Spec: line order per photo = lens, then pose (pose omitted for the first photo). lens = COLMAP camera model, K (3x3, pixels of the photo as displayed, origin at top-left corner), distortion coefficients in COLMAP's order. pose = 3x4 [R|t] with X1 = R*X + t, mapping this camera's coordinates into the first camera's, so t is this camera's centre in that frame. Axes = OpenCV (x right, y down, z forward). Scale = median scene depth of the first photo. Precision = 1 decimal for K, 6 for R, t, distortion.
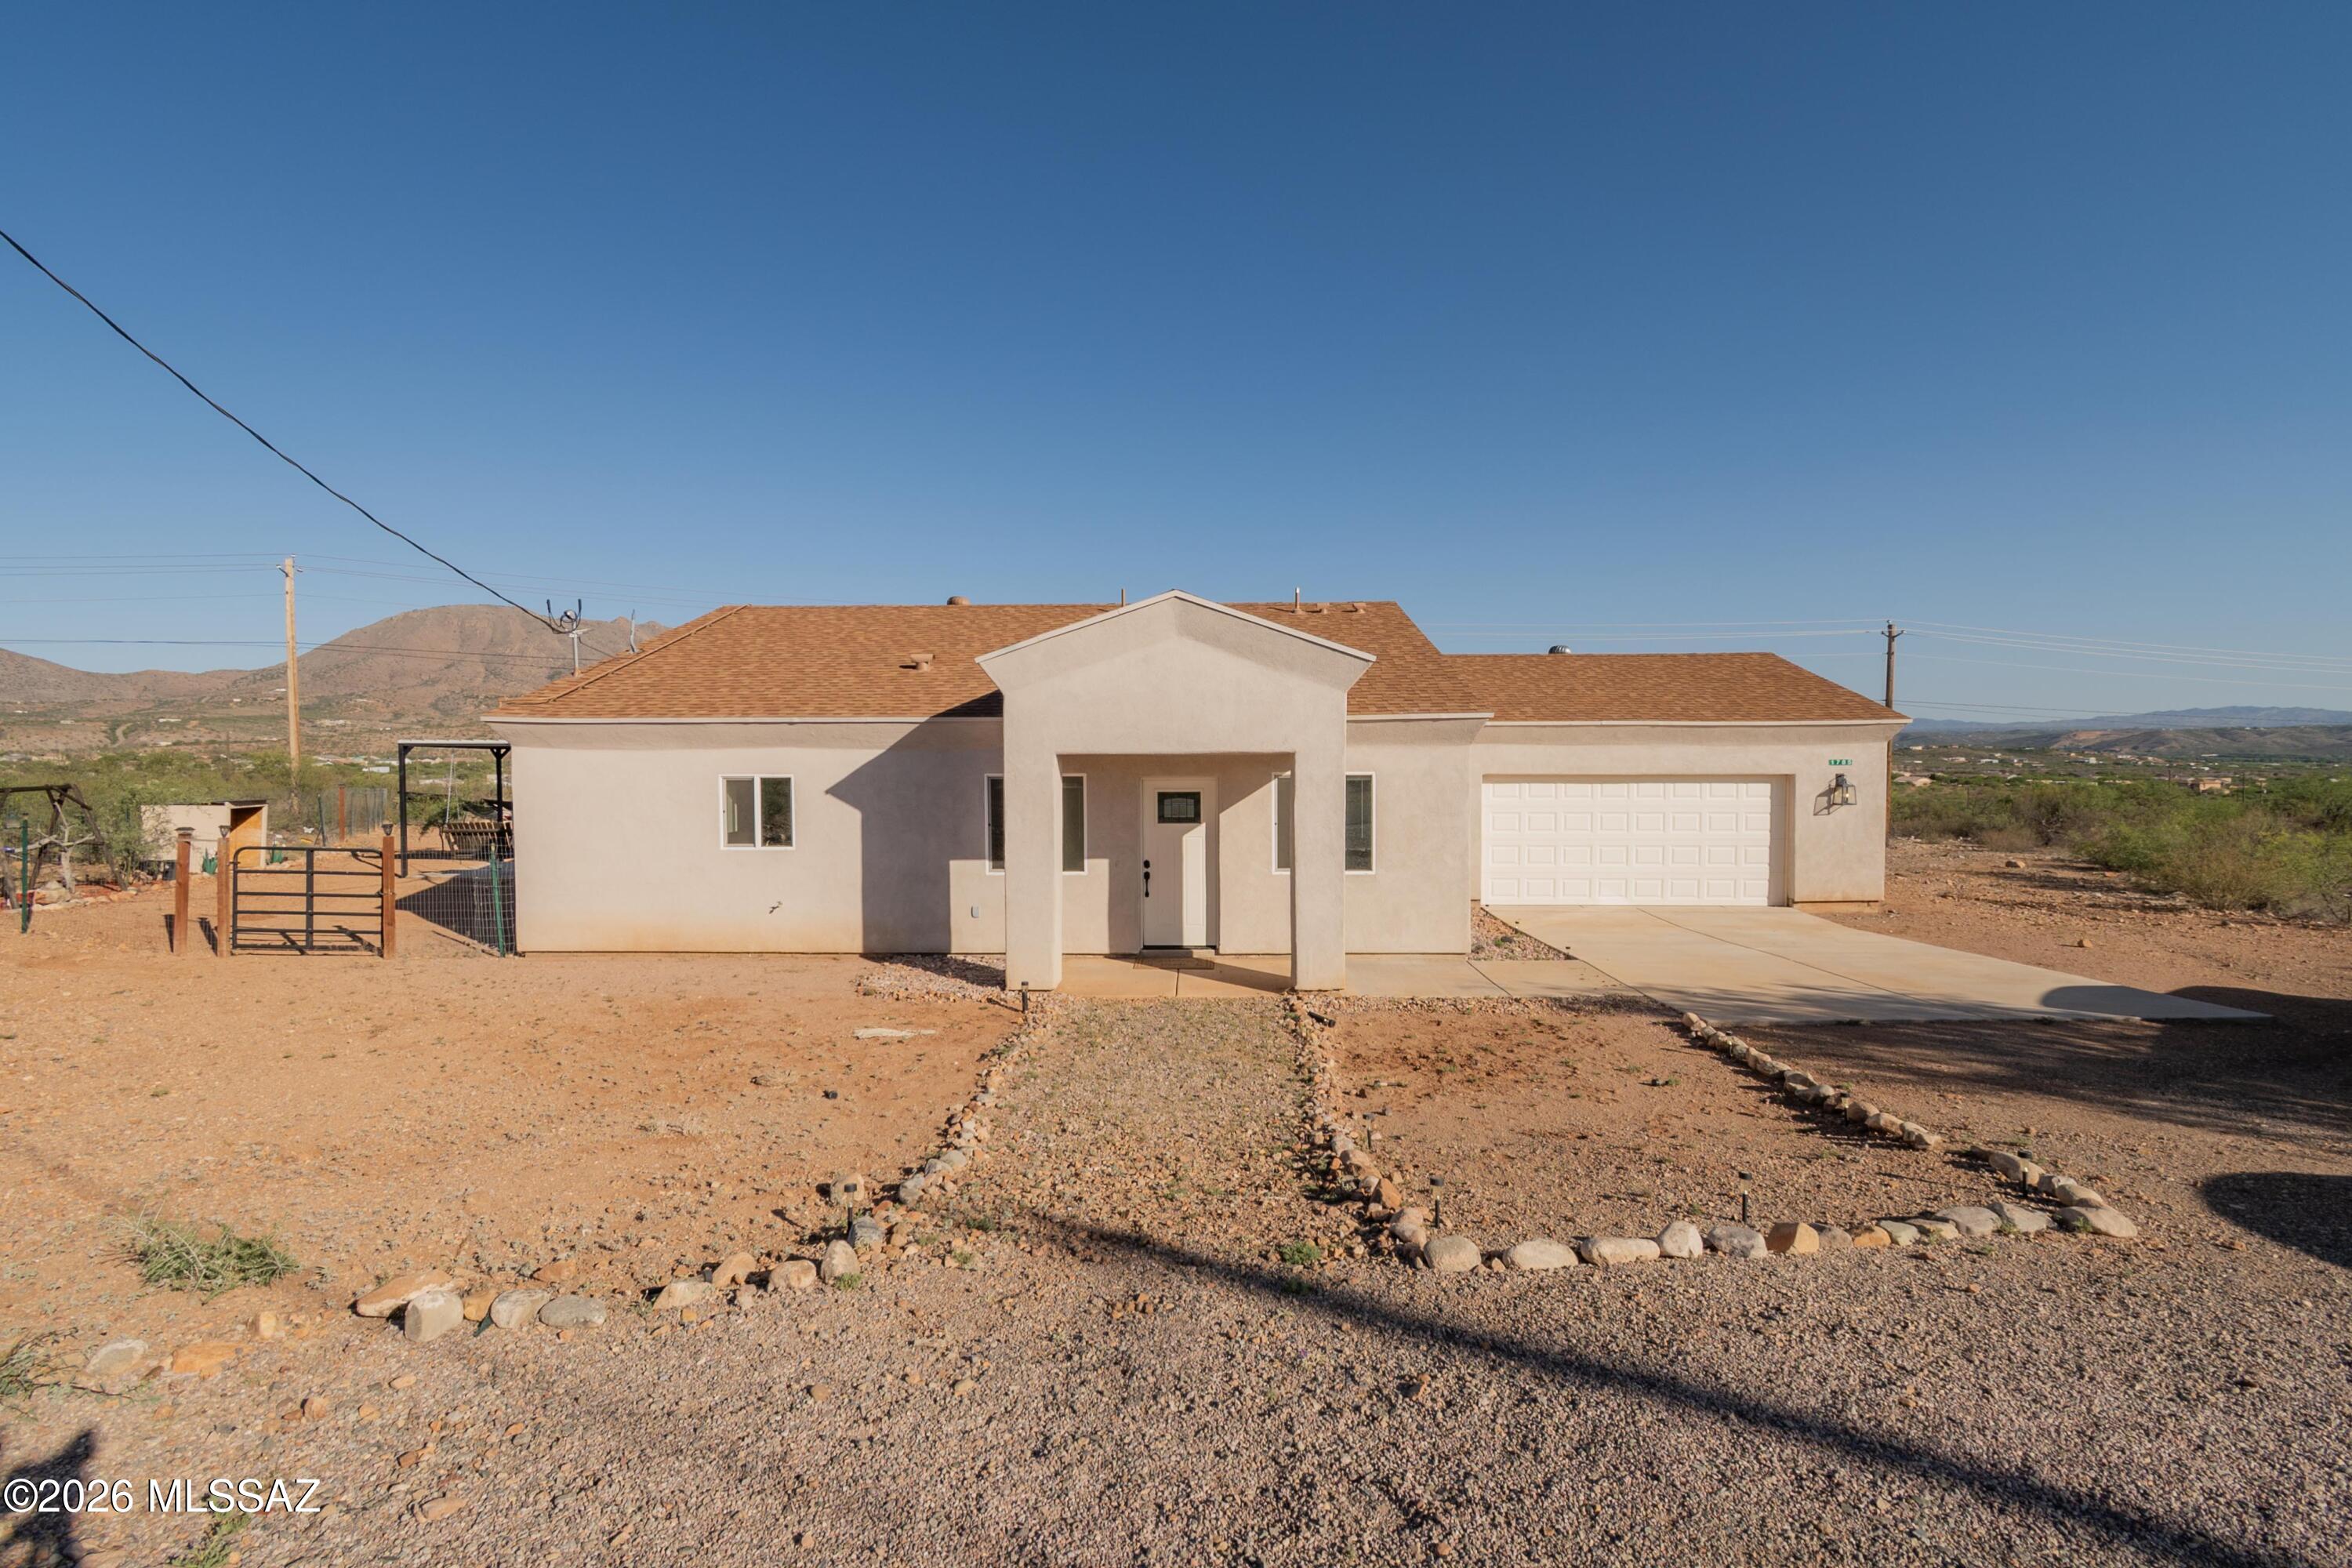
lens RADIAL K [[1047.3, 0, 1174.5], [0, 1047.3, 780.9], [0, 0, 1]] dist [0.007803, -0.004609]
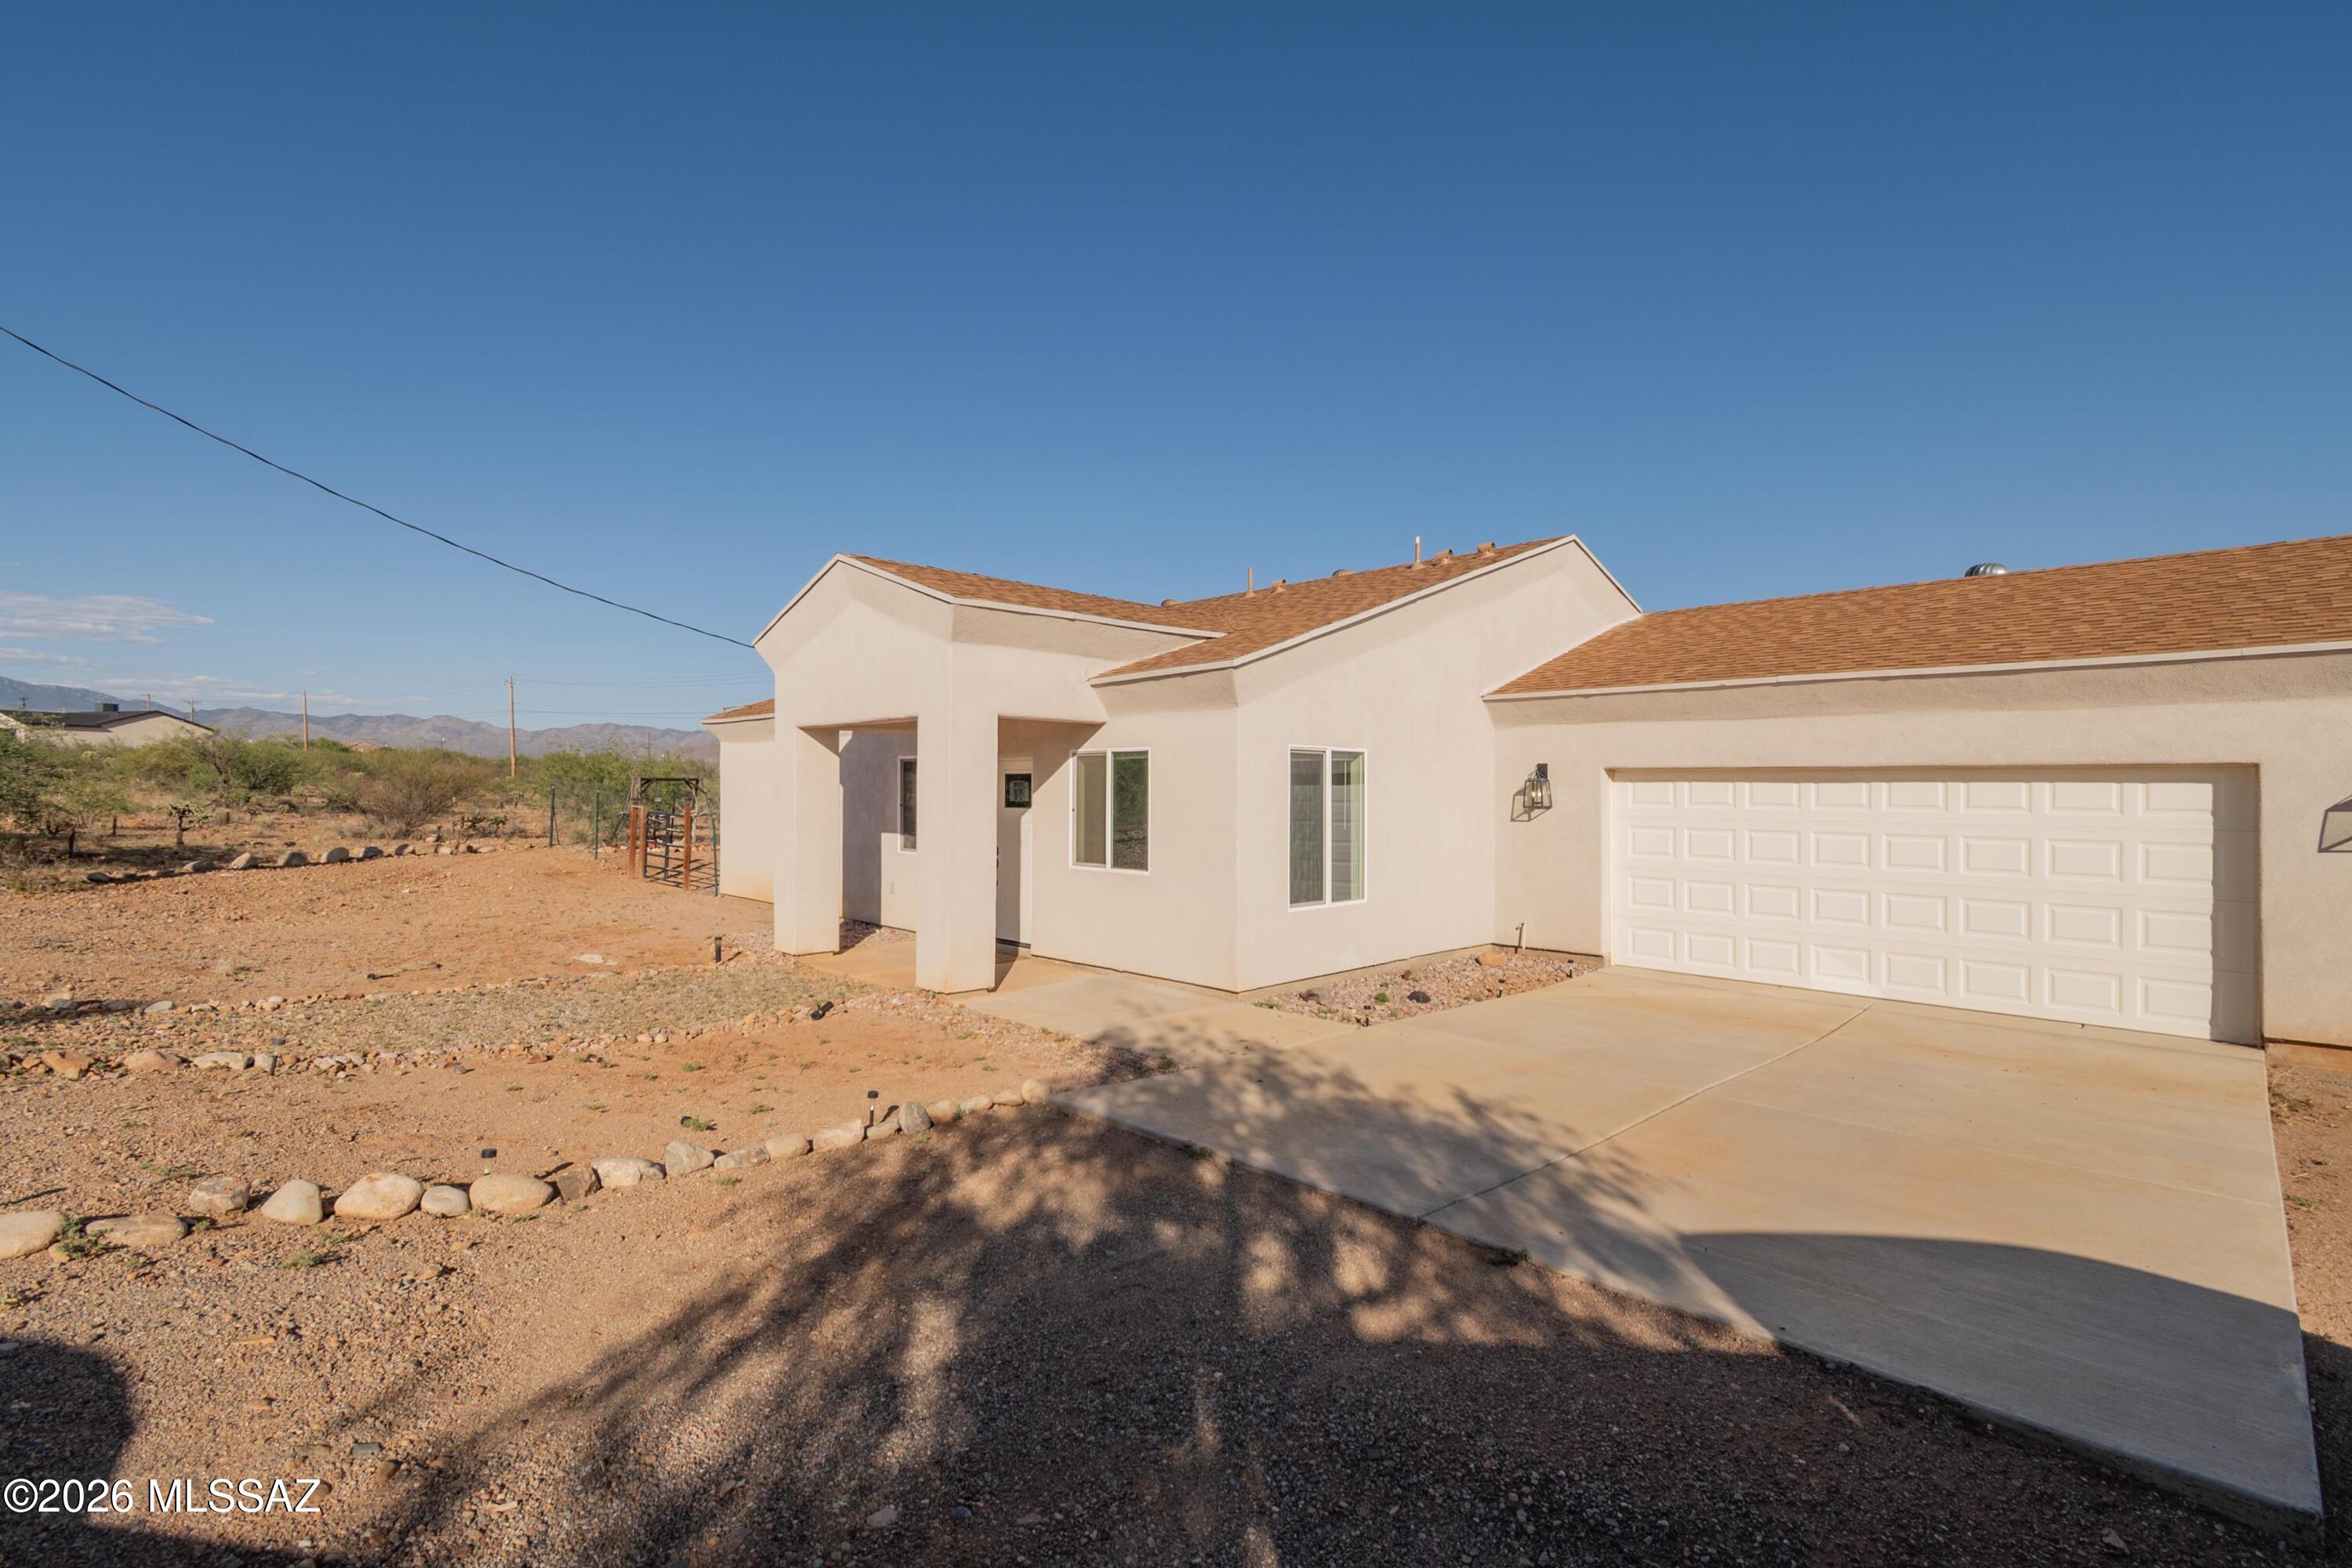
lens RADIAL K [[1096.7, 0, 1175.0], [0, 1096.7, 781.9], [0, 0, 1]] dist [0.001472, 0.000188]
pose [[0.684555, 0.005434, -0.728941, 0.620392], [-0.028823, 0.999392, -0.019617, 0.025555], [0.728391, 0.034439, 0.684296, 0.317296]]
